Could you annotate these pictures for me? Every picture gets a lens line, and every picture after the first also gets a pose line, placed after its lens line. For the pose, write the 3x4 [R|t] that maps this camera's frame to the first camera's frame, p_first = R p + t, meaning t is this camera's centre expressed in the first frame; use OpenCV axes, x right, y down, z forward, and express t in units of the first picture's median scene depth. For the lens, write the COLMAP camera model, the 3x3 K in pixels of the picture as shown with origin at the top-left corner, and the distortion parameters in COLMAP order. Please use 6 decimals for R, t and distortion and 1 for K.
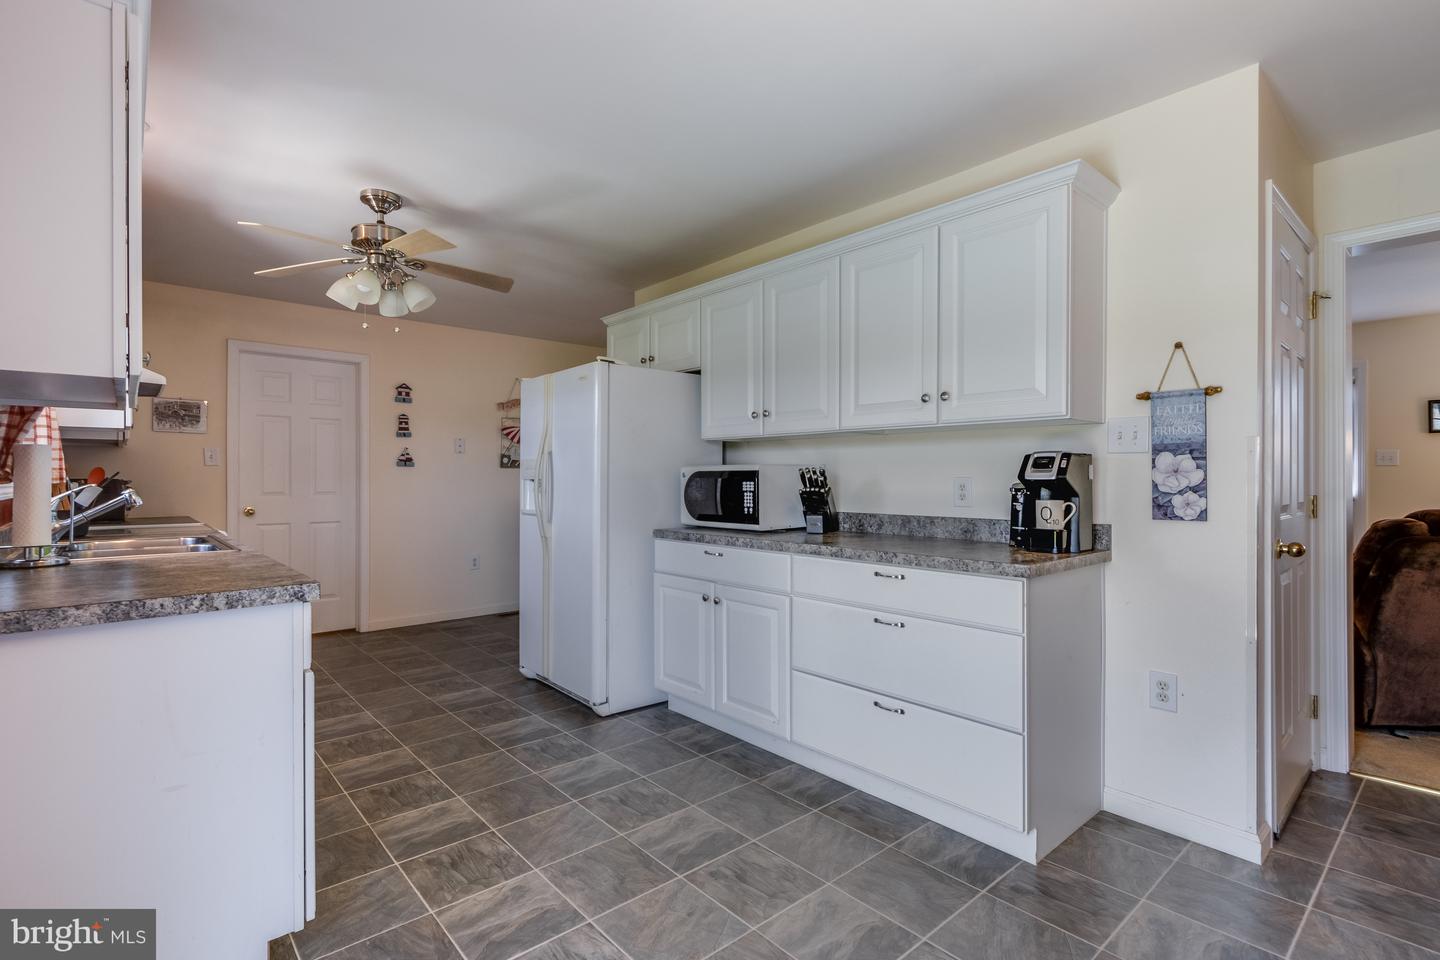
lens RADIAL K [[677.6, 0, 705.0], [0, 677.6, 478.7], [0, 0, 1]] dist [0.004714, 0.000073]
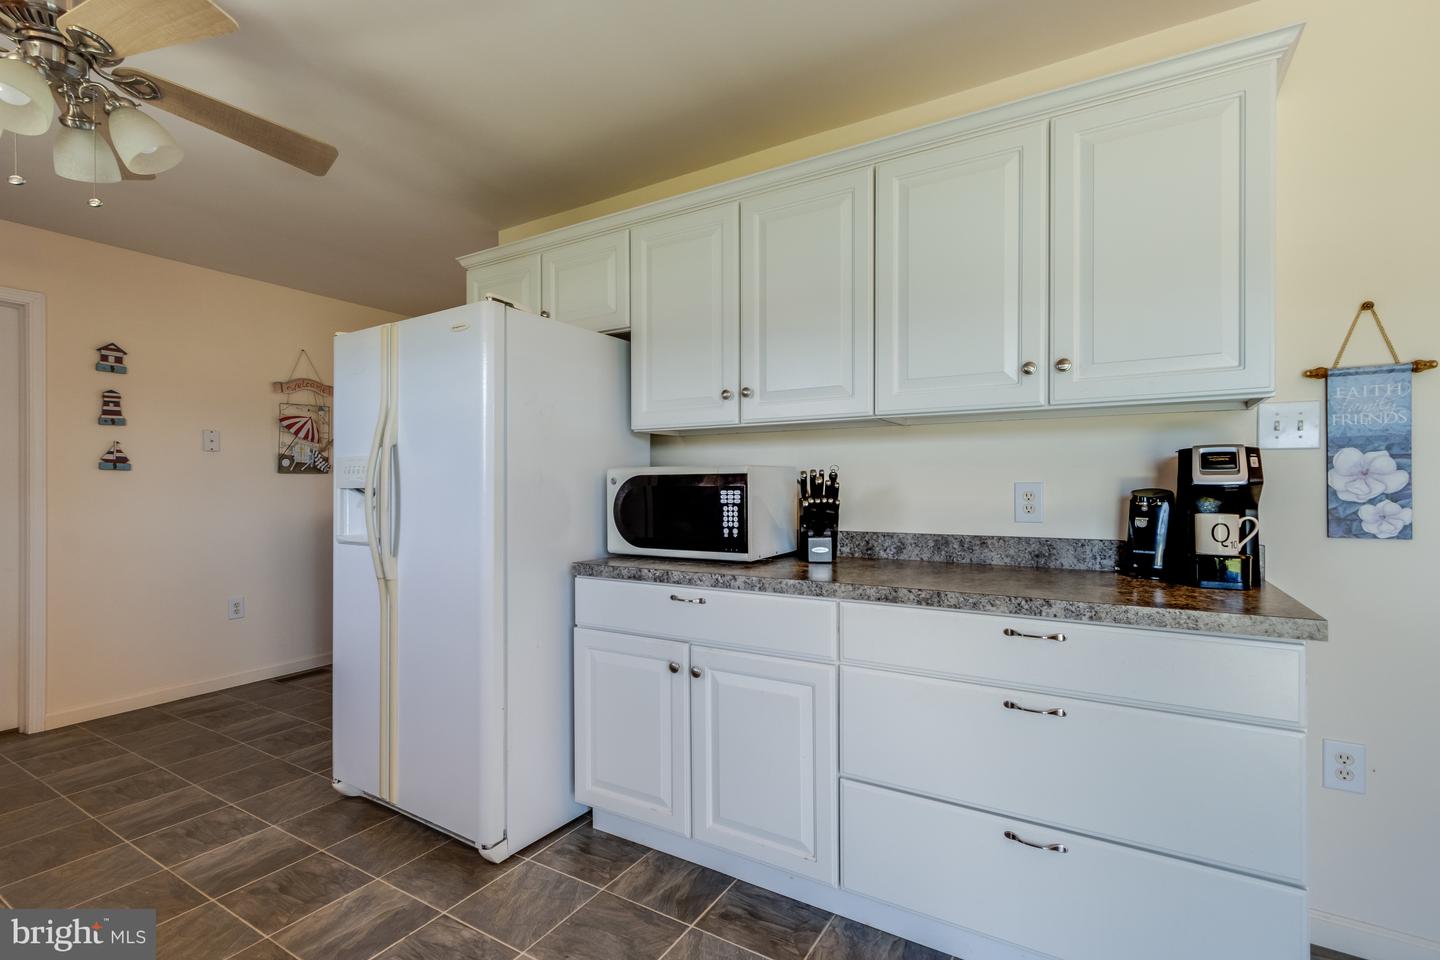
lens RADIAL K [[664.9, 0, 701.7], [0, 664.9, 485.9], [0, 0, 1]] dist [0.012571, -0.004677]
pose [[0.954121, -0.002873, 0.299406, -0.165034], [0.003732, 0.999990, -0.002299, 0.001419], [-0.299397, 0.003310, 0.954123, 0.372008]]
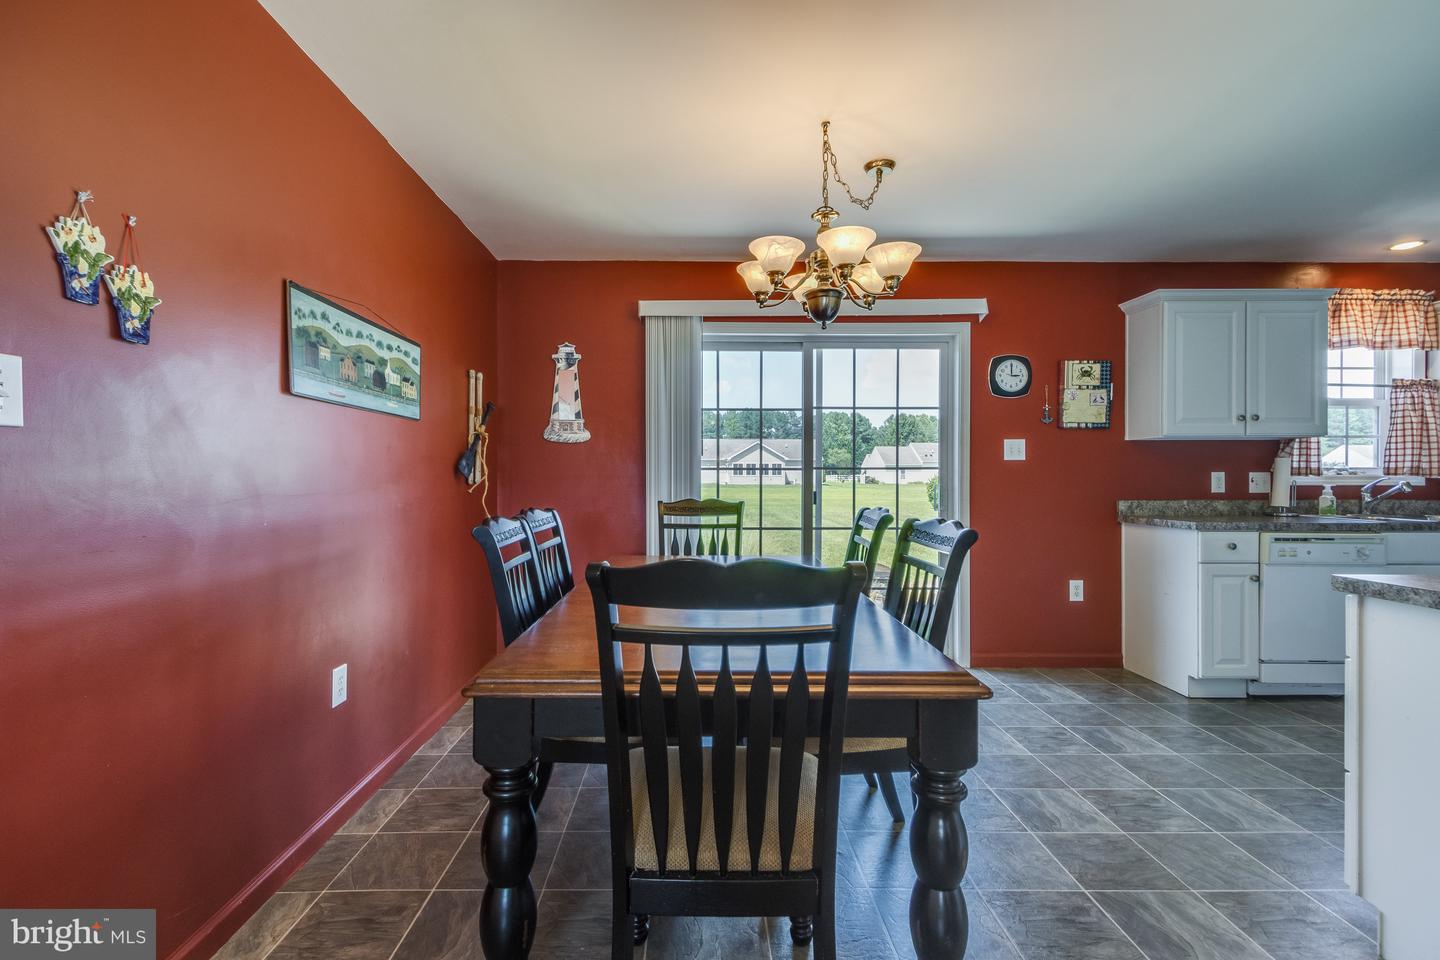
lens RADIAL K [[677.6, 0, 705.0], [0, 677.6, 478.7], [0, 0, 1]] dist [0.004714, 0.000073]
pose [[-0.643365, 0.005493, -0.765539, 1.071112], [-0.000124, 0.999973, 0.007280, -0.000833], [0.765559, 0.004779, -0.643348, 0.608011]]
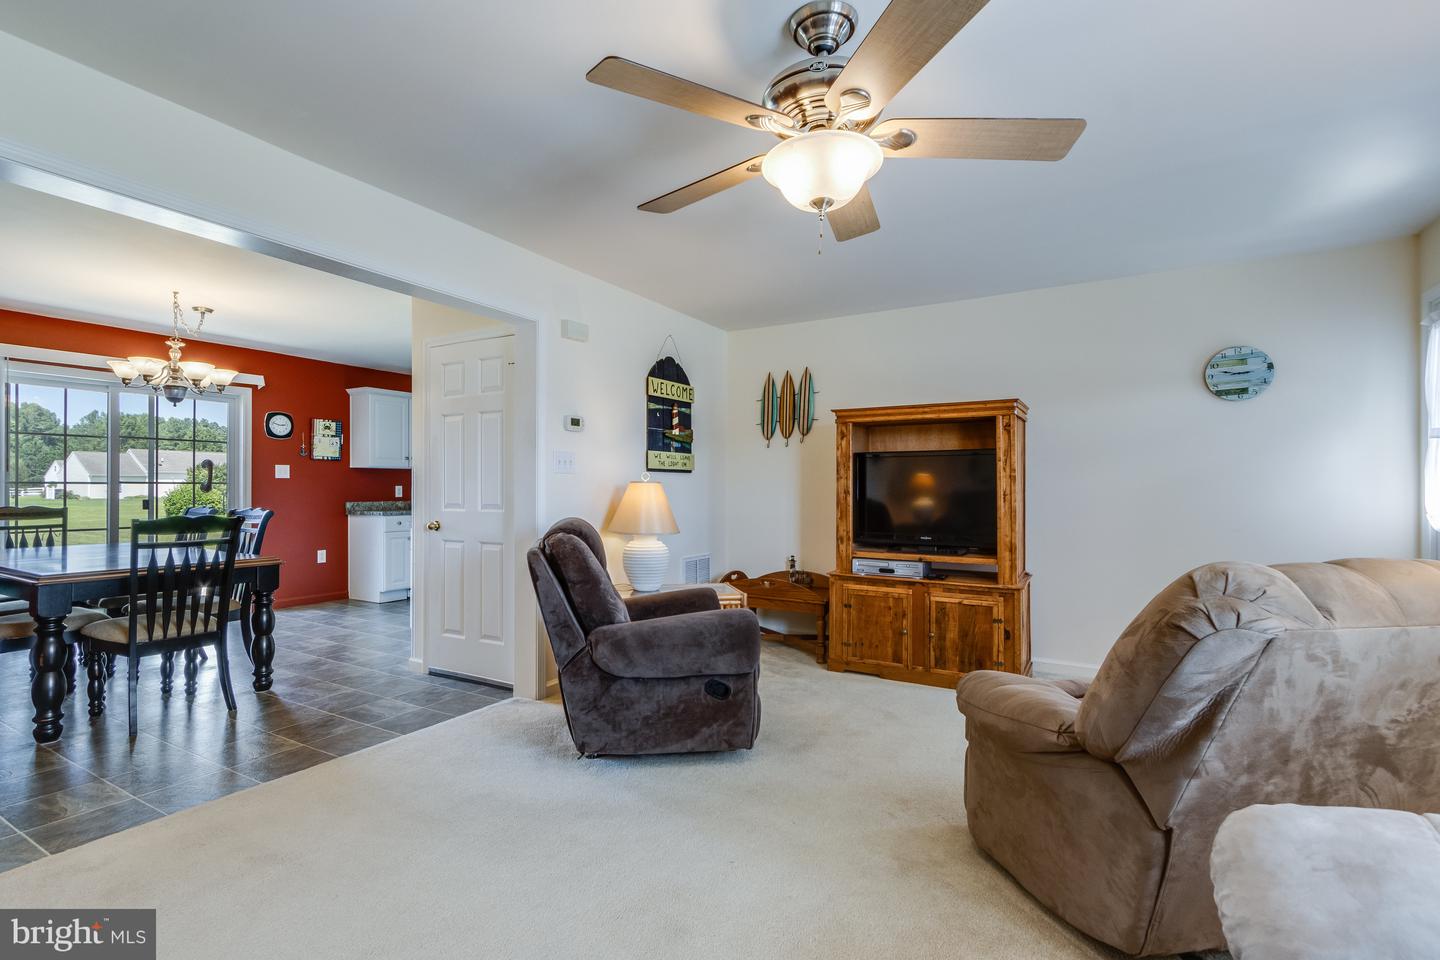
lens RADIAL K [[698.0, 0, 717.3], [0, 698.0, 485.5], [0, 0, 1]] dist [0.002922, 0.000253]
pose [[0.300067, -0.000617, -0.953918, 2.159140], [-0.000924, 0.999999, -0.000938, -0.004140], [0.953918, 0.001162, 0.300066, 0.859490]]
